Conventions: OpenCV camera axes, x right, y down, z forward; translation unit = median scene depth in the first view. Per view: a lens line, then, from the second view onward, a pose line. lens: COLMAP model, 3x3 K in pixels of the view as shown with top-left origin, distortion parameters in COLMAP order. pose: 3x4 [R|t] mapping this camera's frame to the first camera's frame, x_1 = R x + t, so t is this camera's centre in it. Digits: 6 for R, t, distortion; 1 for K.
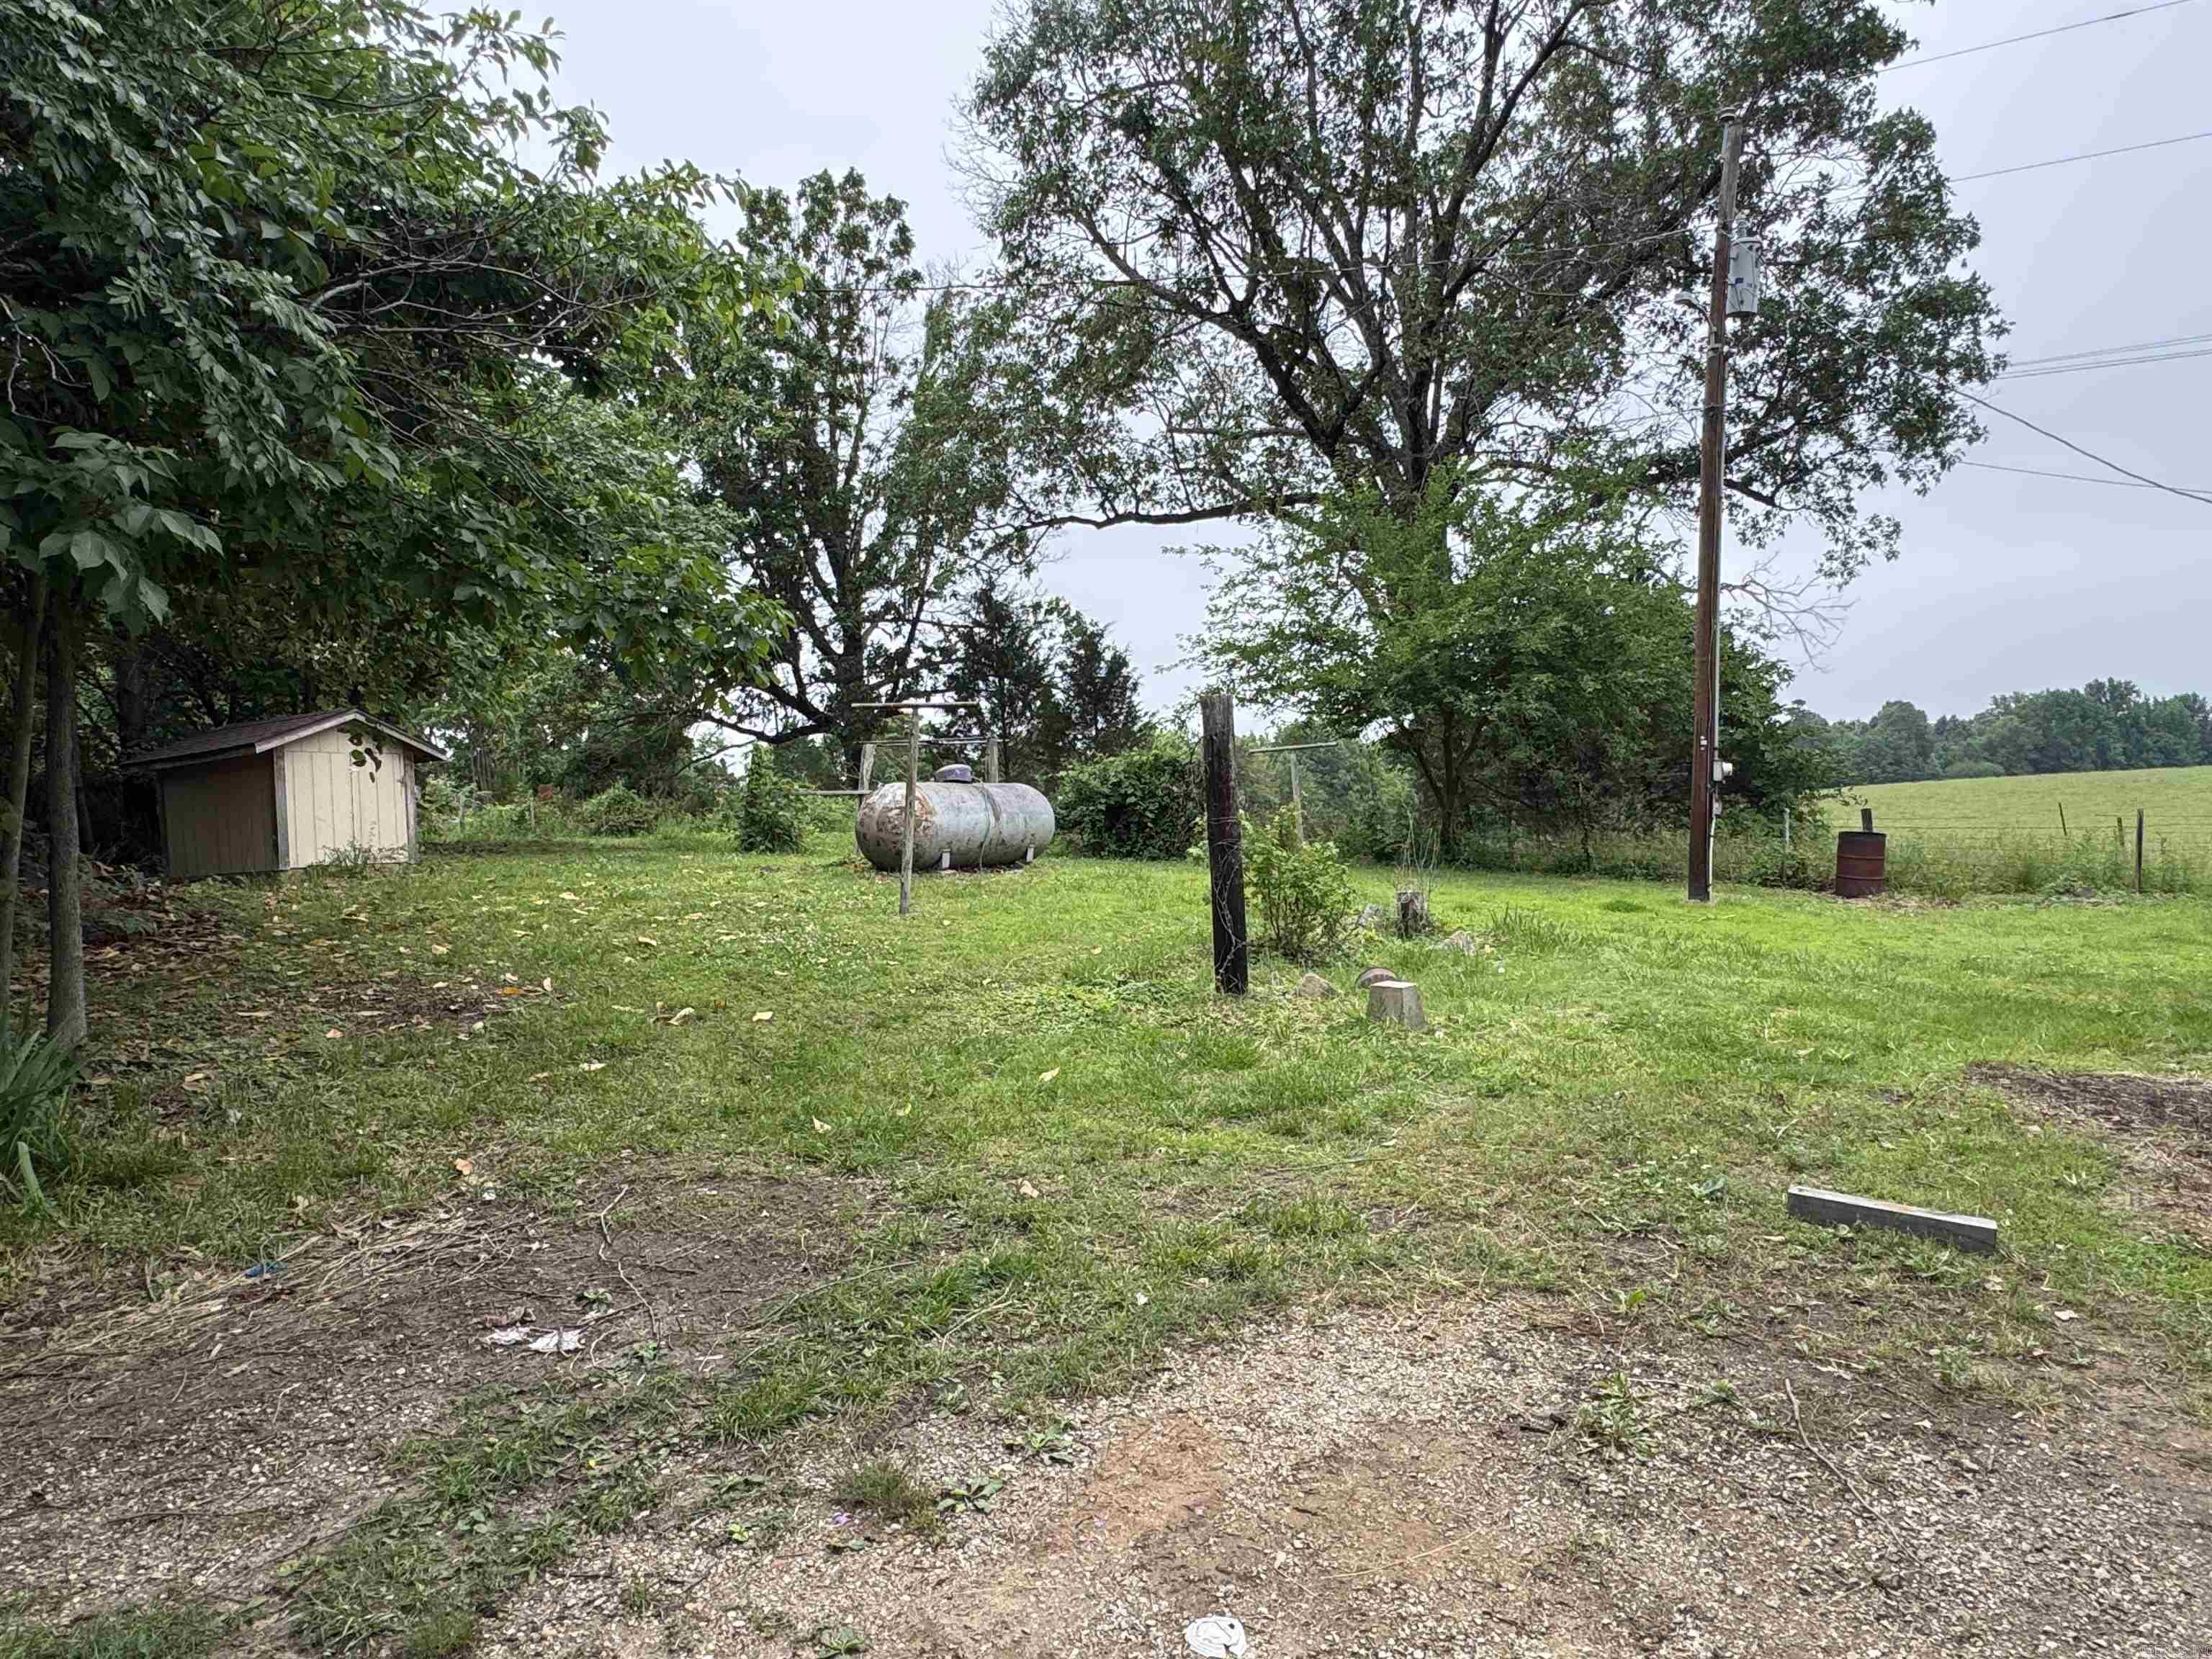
lens RADIAL K [[1408.4, 0, 1110.3], [0, 1408.4, 830.8], [0, 0, 1]] dist [-0.006350, 0.002647]
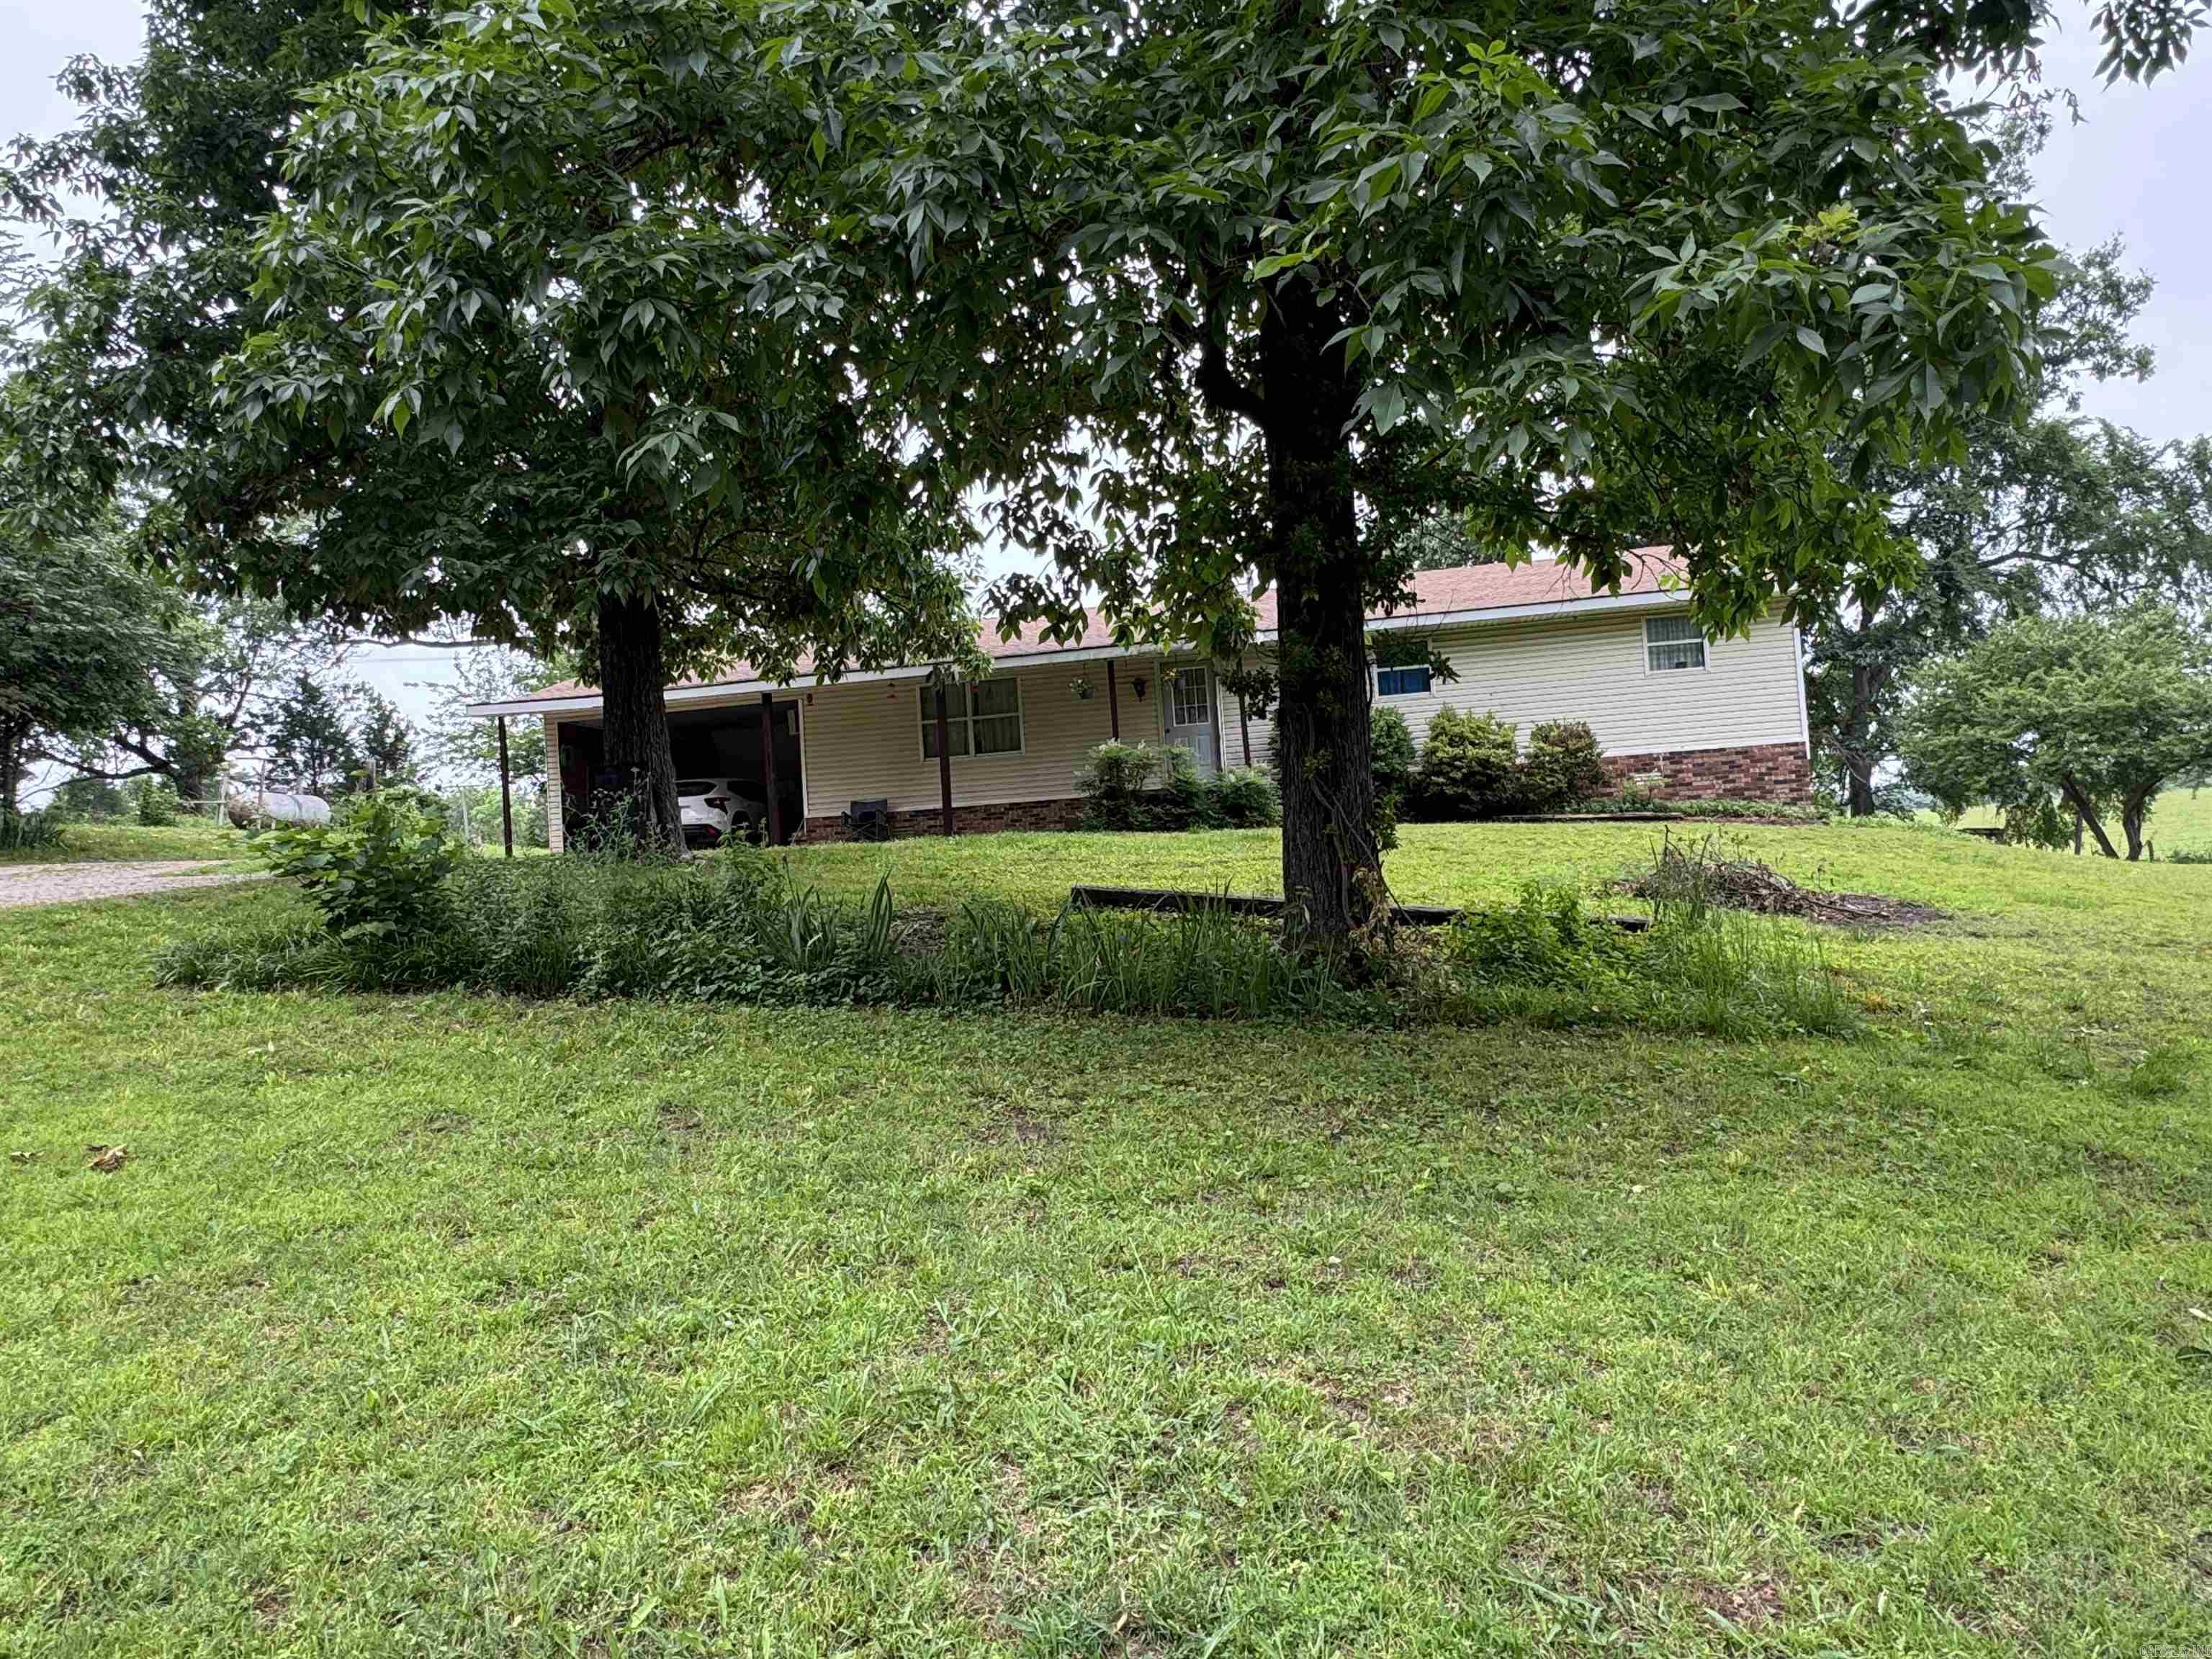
lens RADIAL K [[1408.4, 0, 1110.4], [0, 1408.4, 828.3], [0, 0, 1]] dist [-0.006350, 0.002647]
pose [[0.907628, 0.023460, 0.419119, 0.058547], [-0.002097, 0.998678, -0.051359, 0.050722], [-0.419770, 0.045736, 0.906477, -0.602485]]
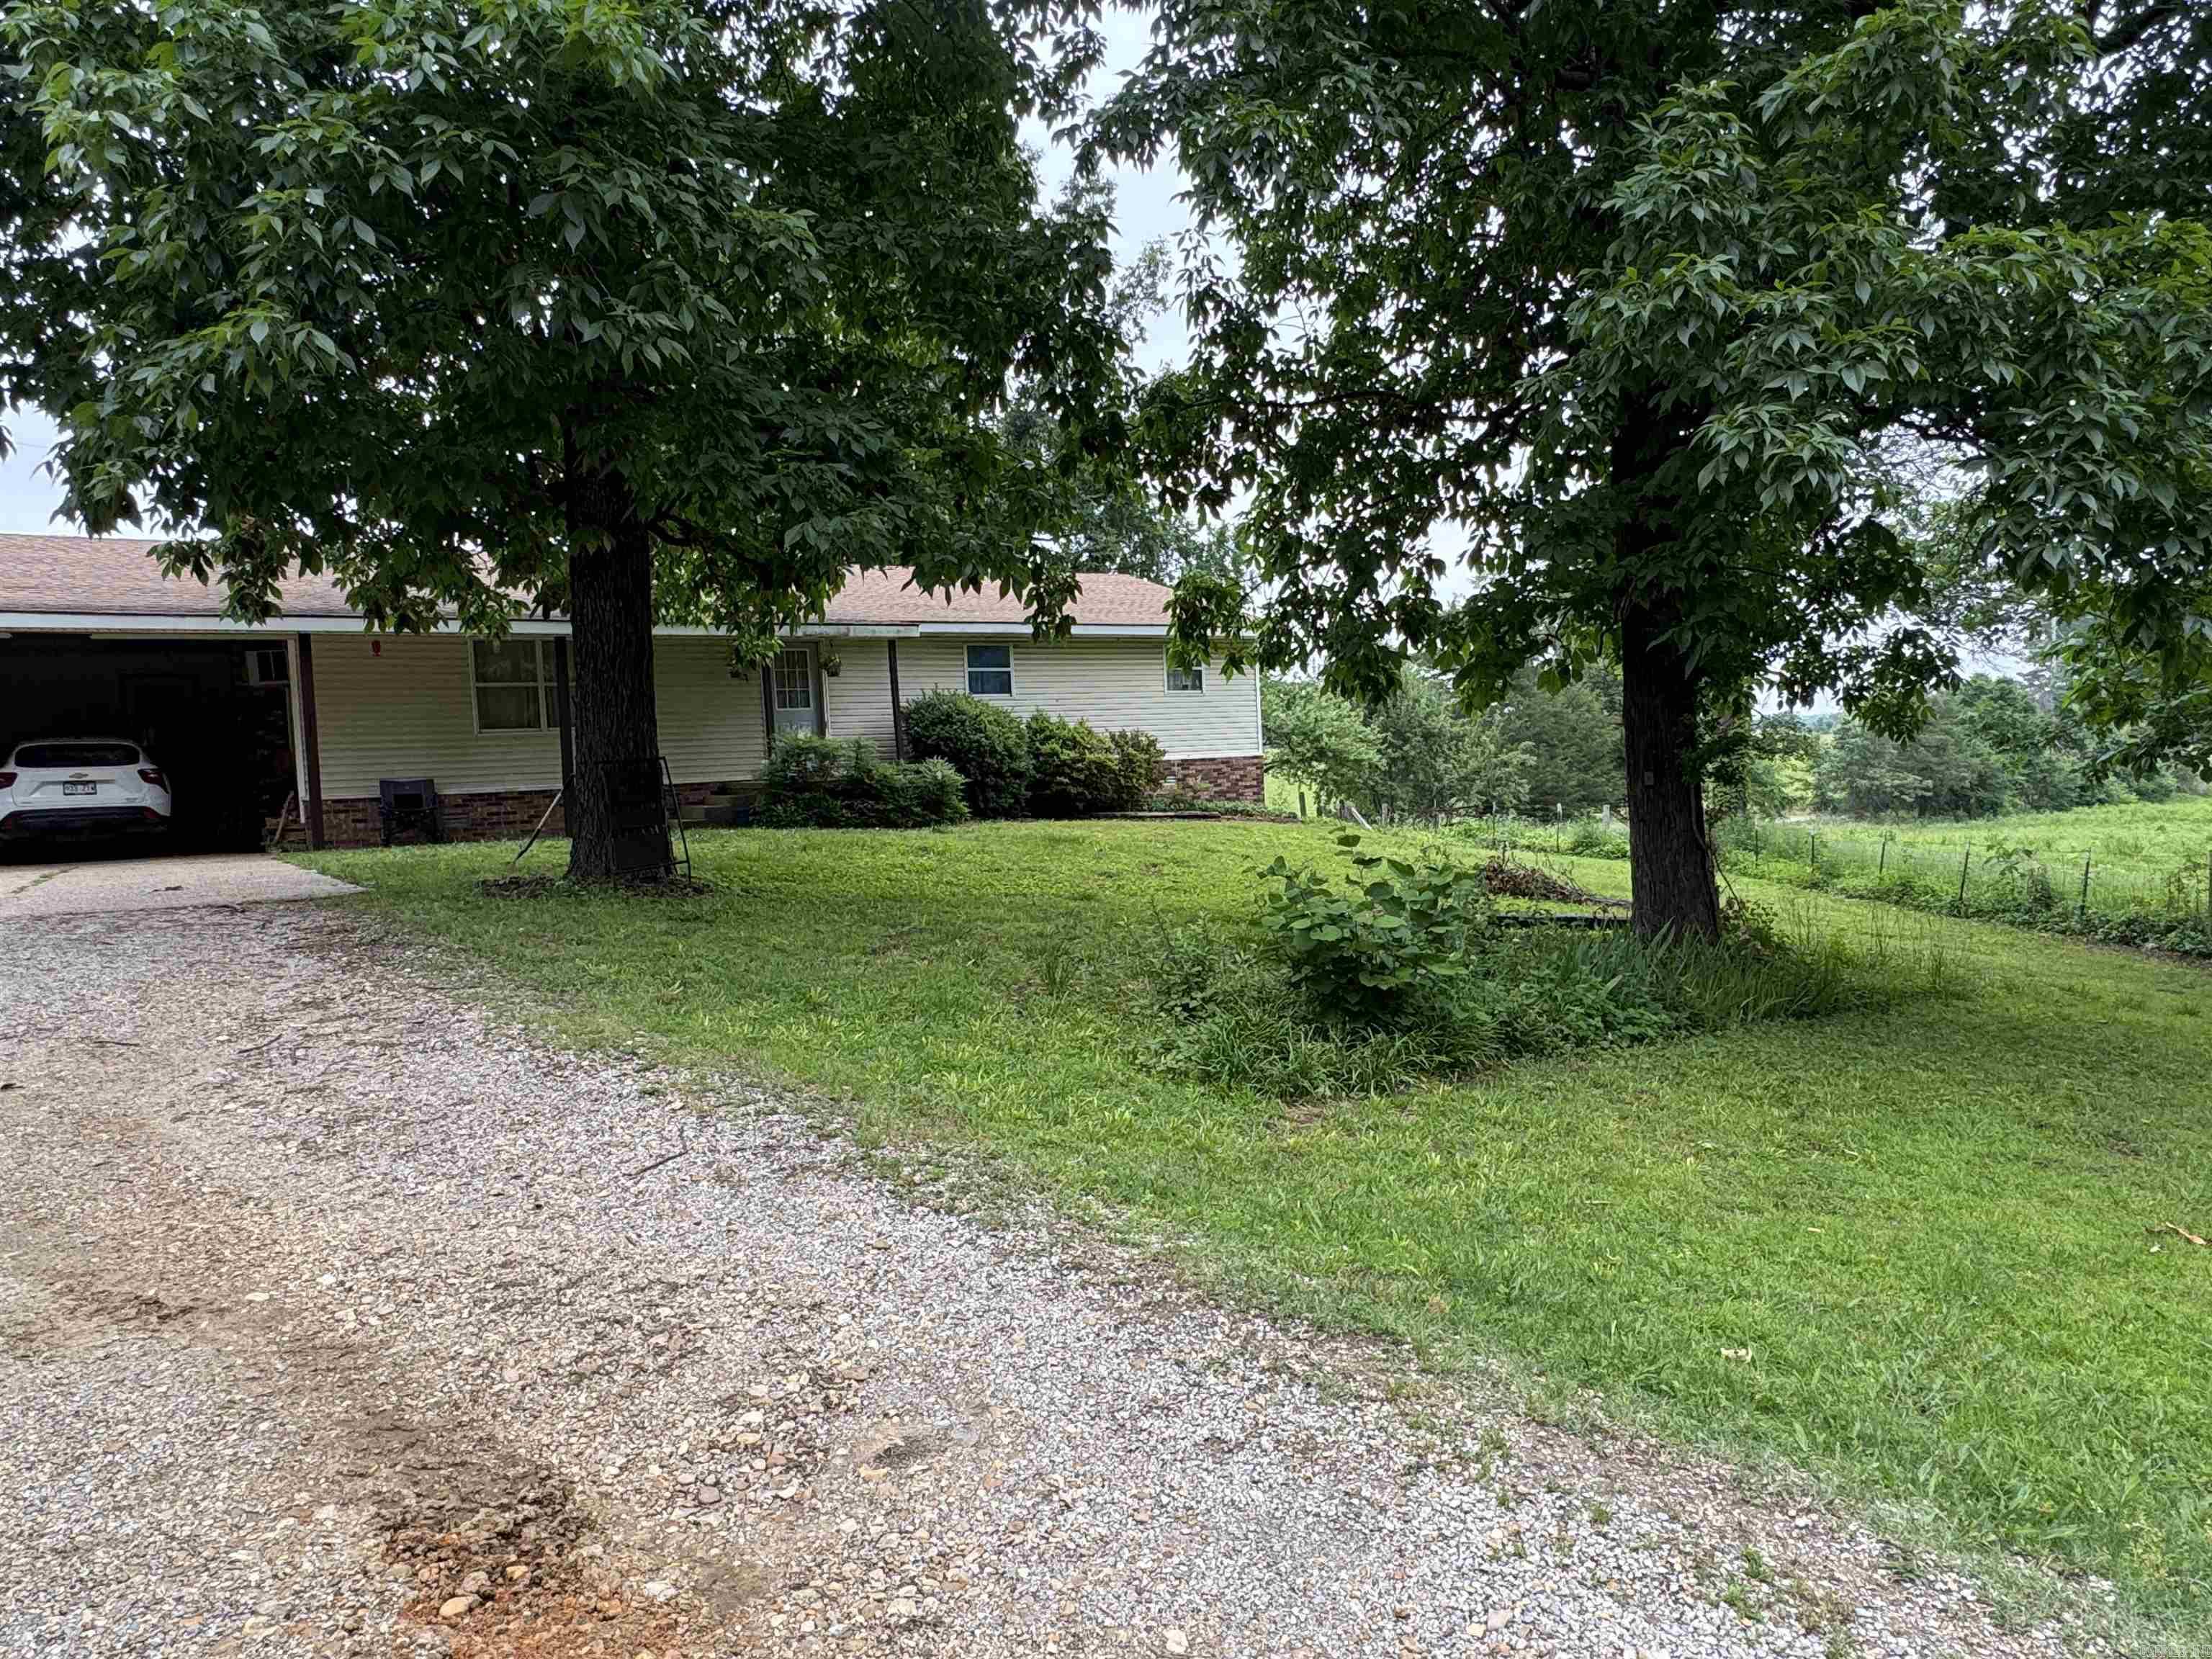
lens RADIAL K [[1408.4, 0, 1098.8], [0, 1408.4, 827.6], [0, 0, 1]] dist [-0.006350, 0.002647]
pose [[0.379506, 0.013445, 0.925092, -0.129540], [0.011725, 0.999744, -0.019340, 0.036558], [-0.925115, 0.018187, 0.379251, -0.414832]]
